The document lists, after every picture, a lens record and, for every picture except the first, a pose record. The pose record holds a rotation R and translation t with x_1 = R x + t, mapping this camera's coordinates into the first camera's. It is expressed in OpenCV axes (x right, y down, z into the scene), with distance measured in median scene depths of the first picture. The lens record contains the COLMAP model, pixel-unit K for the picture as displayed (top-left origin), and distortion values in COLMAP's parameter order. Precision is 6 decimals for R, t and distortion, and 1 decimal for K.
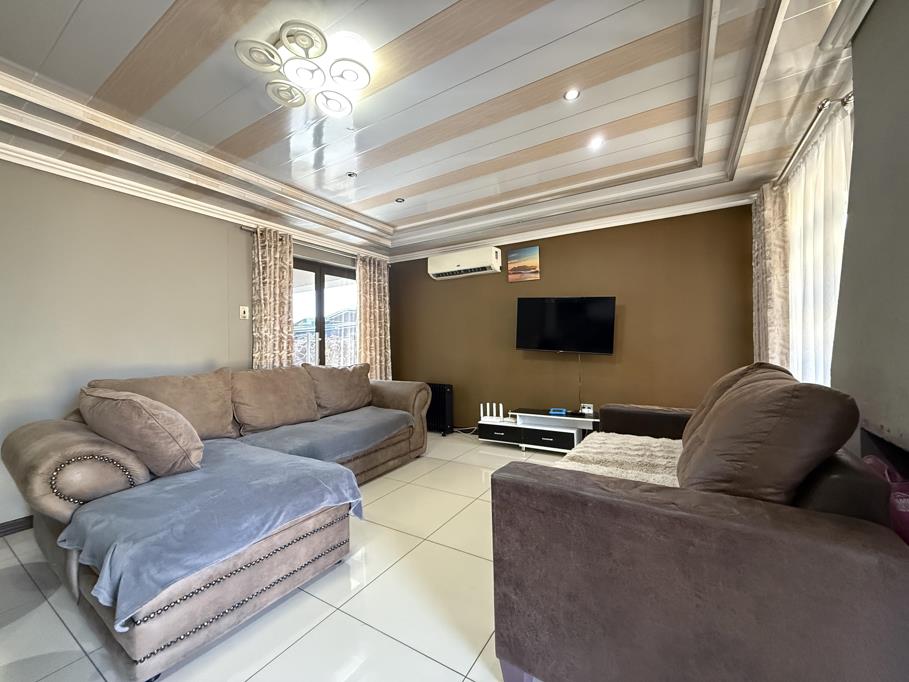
lens RADIAL K [[360.6, 0, 454.1], [0, 360.6, 342.8], [0, 0, 1]] dist [-0.003713, 0.000040]
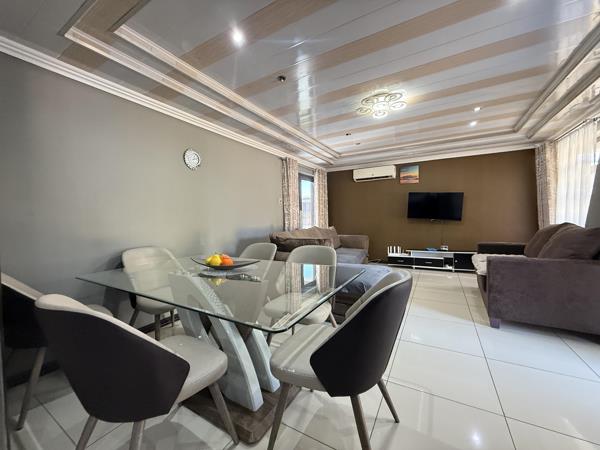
lens RADIAL K [[238.0, 0, 297.5], [0, 238.0, 224.5], [0, 0, 1]] dist [-0.003713, 0.000040]
pose [[0.999715, -0.008018, 0.022471, -0.472568], [0.007192, 0.999304, 0.036595, -0.001771], [-0.022748, -0.036423, 0.999078, -0.292052]]
